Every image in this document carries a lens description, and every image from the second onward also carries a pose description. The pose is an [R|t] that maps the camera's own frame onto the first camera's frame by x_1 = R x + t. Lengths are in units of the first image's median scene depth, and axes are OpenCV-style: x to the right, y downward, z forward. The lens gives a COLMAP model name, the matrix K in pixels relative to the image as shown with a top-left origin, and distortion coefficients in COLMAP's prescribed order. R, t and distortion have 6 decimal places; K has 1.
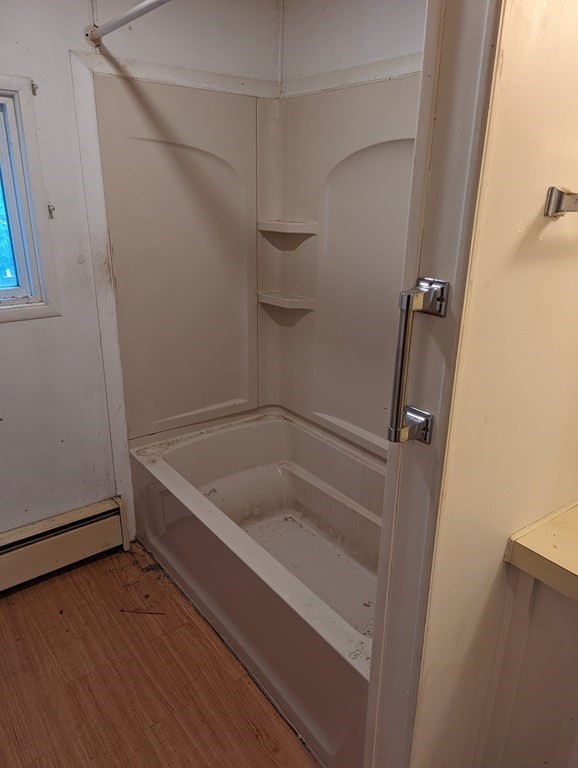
lens RADIAL K [[541.0, 0, 288.6], [0, 541.0, 386.9], [0, 0, 1]] dist [0.025857, -0.016077]
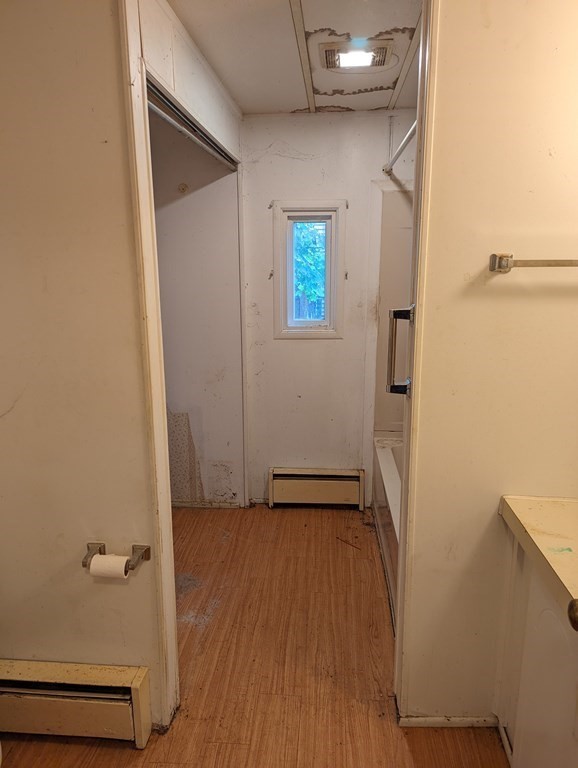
lens RADIAL K [[541.0, 0, 287.9], [0, 541.0, 381.9], [0, 0, 1]] dist [0.025857, -0.016077]
pose [[0.741395, 0.124703, -0.659380, 0.543046], [-0.208813, 0.976673, -0.050075, 0.108543], [0.637754, 0.174812, 0.750140, -0.273921]]
